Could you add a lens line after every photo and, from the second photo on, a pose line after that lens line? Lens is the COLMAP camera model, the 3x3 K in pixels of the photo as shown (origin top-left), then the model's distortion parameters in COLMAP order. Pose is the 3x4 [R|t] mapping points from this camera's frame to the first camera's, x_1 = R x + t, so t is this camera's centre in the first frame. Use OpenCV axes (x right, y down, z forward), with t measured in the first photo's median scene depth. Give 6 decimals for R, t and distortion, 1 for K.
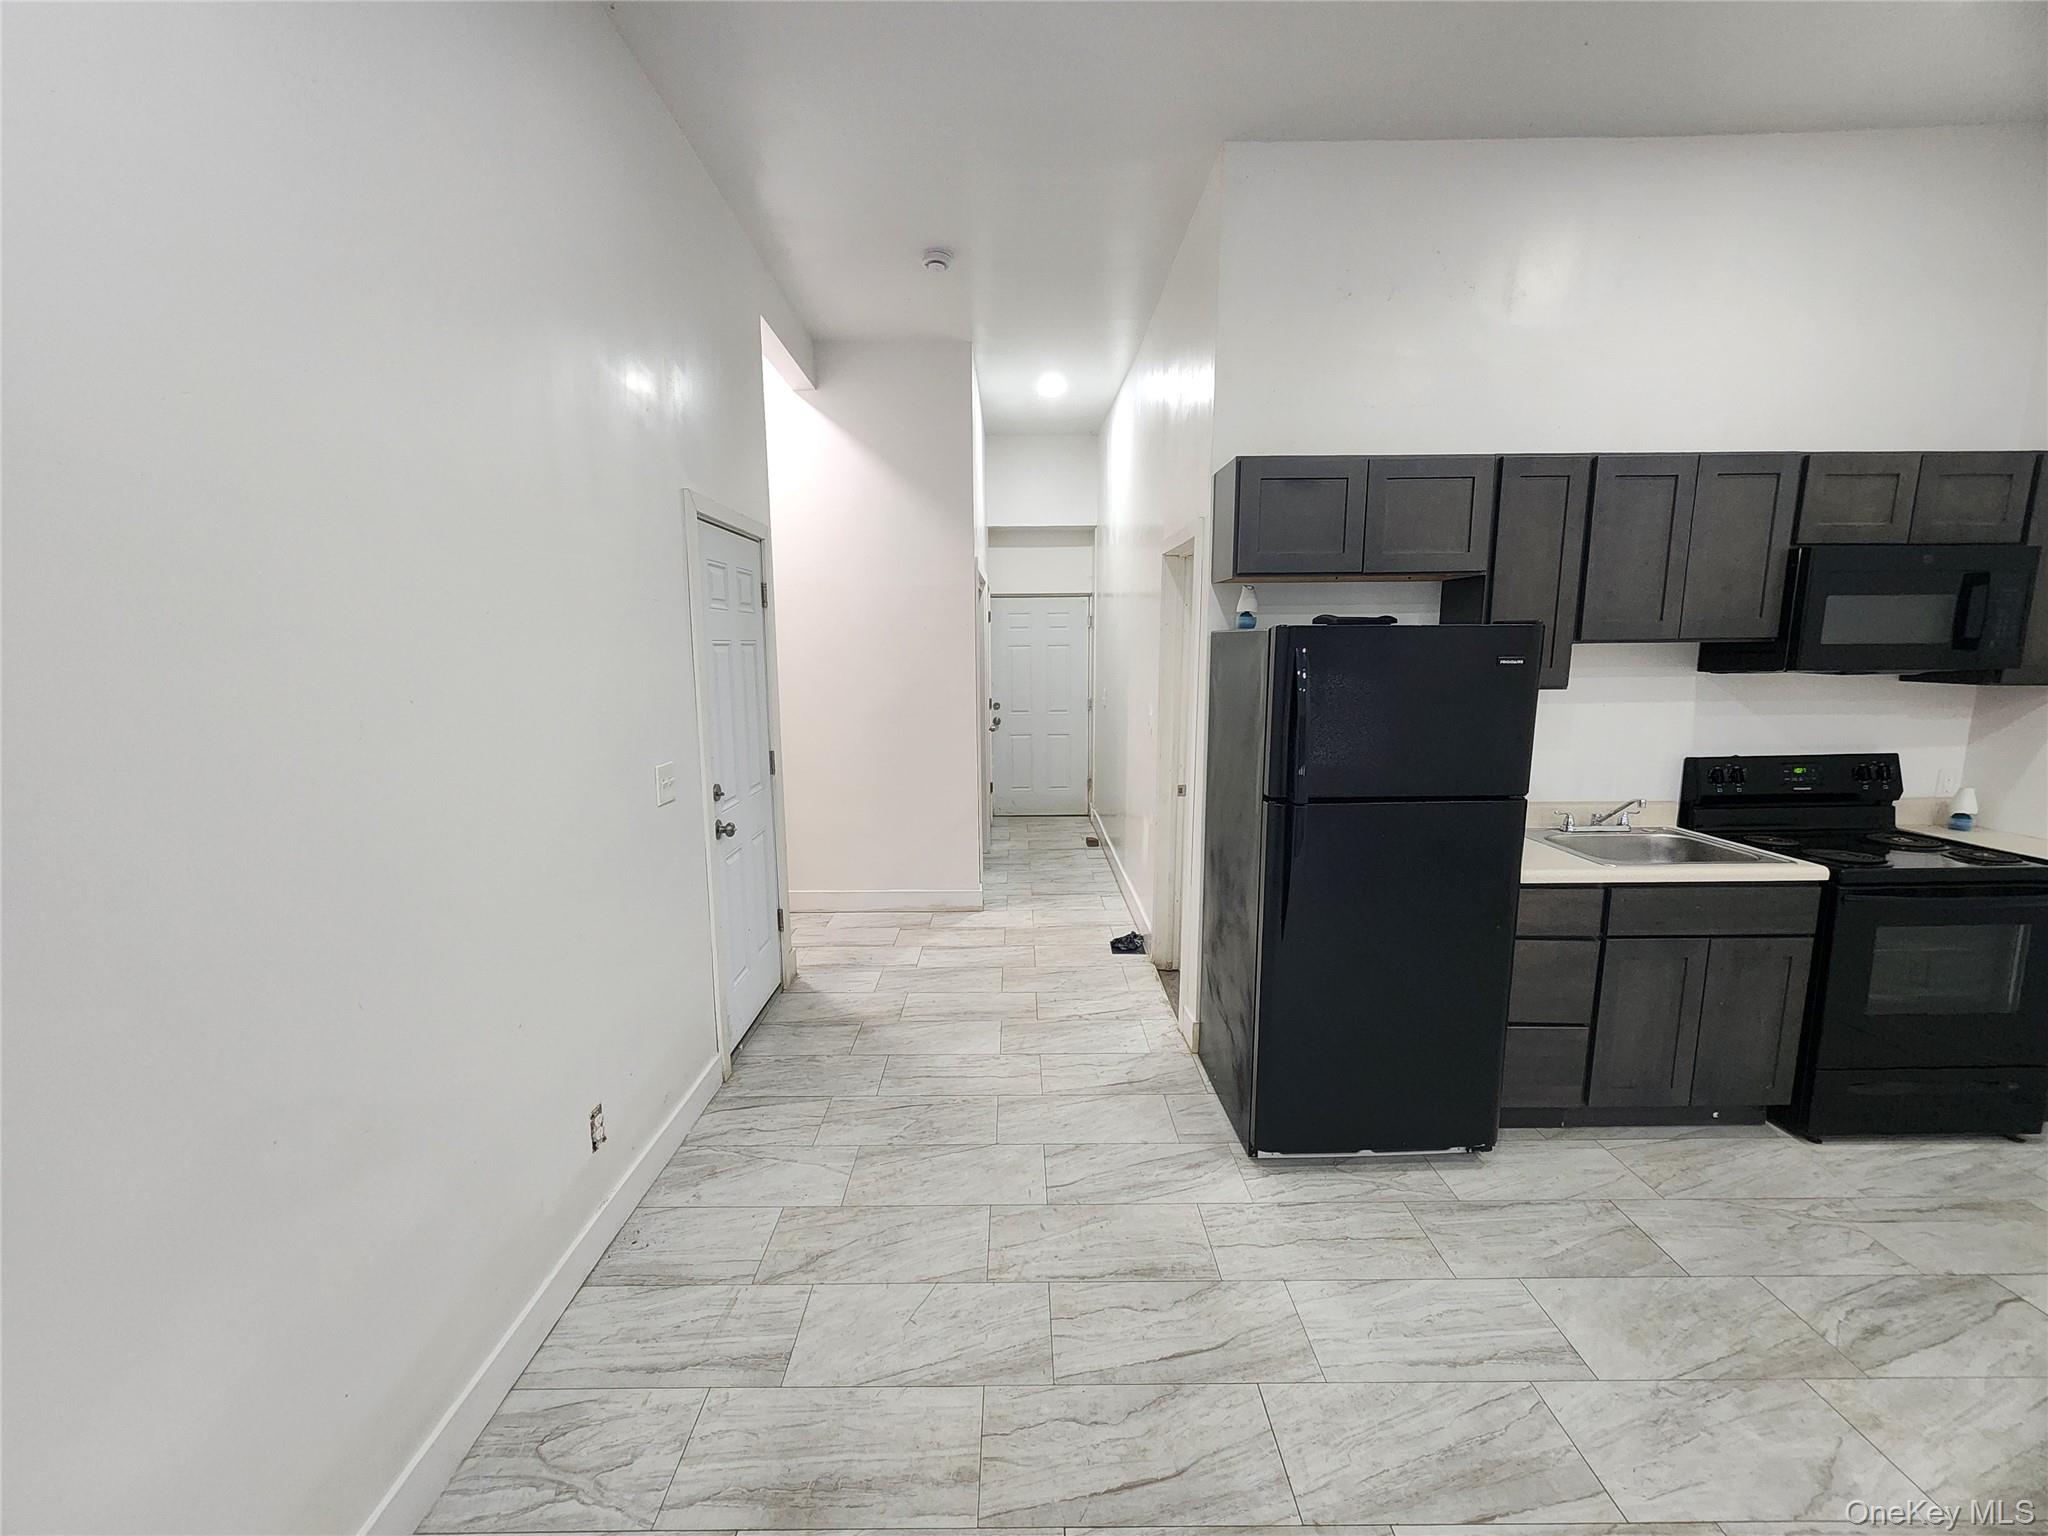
lens RADIAL K [[843.2, 0, 1019.4], [0, 843.2, 772.5], [0, 0, 1]] dist [-0.000146, 0.000062]
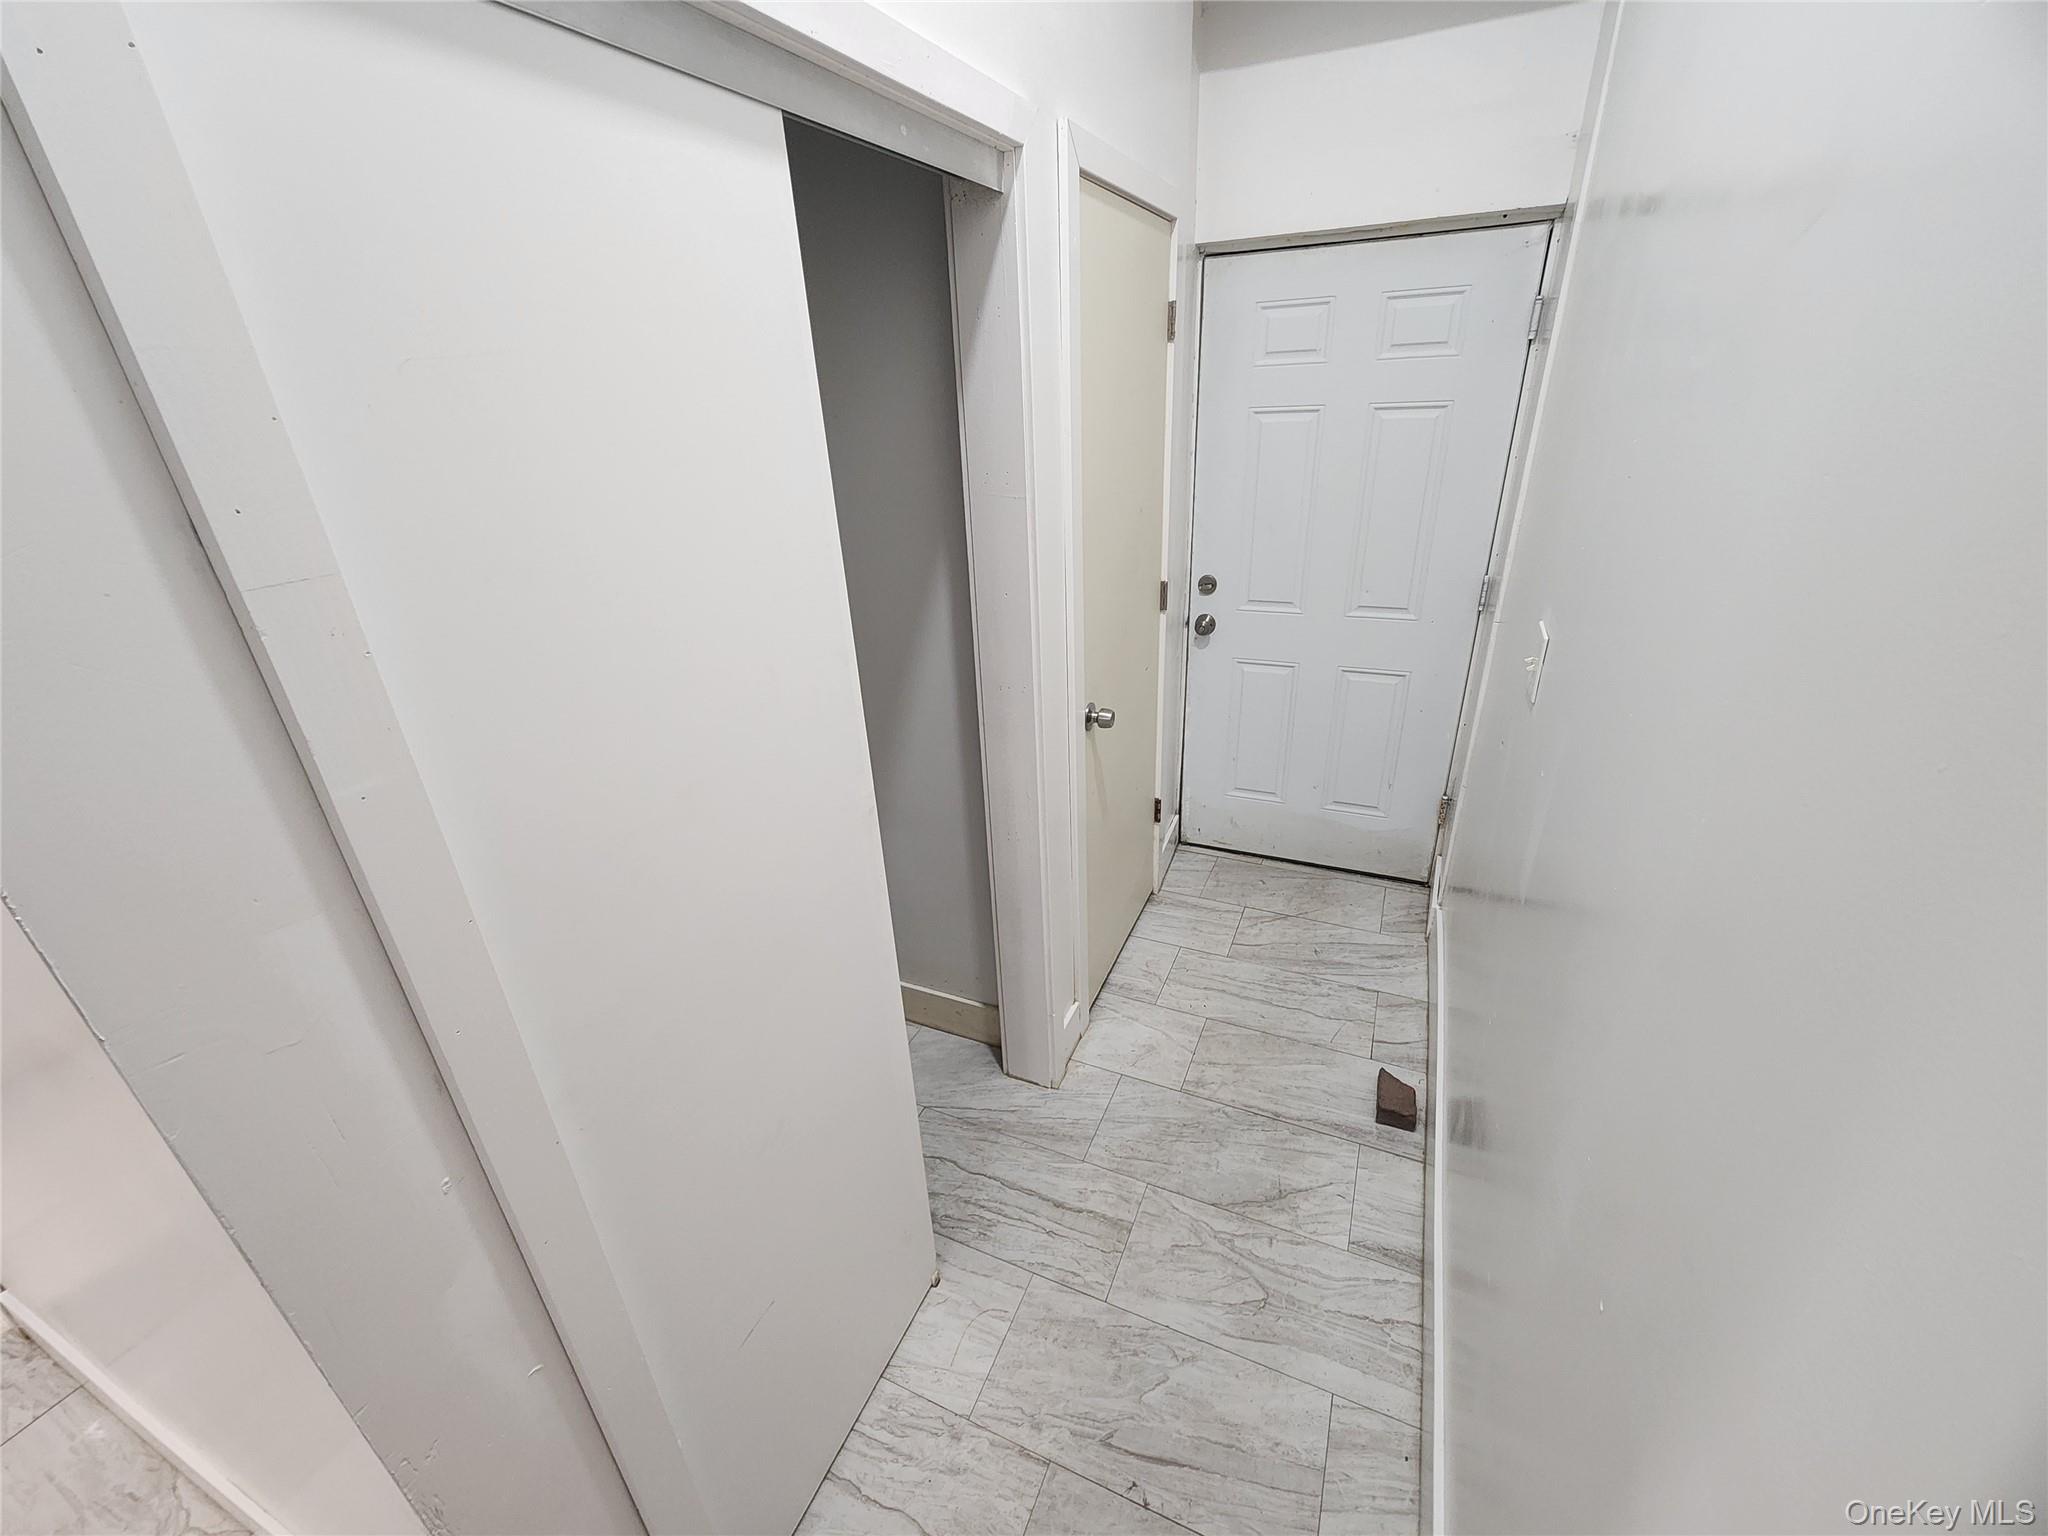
lens RADIAL K [[843.2, 0, 1022.6], [0, 843.2, 762.2], [0, 0, 1]] dist [-0.000146, 0.000062]
pose [[0.909971, 0.144645, -0.388627, 0.055732], [-0.010620, 0.945013, 0.326862, -0.126054], [0.414536, -0.293307, 0.861470, 0.617525]]
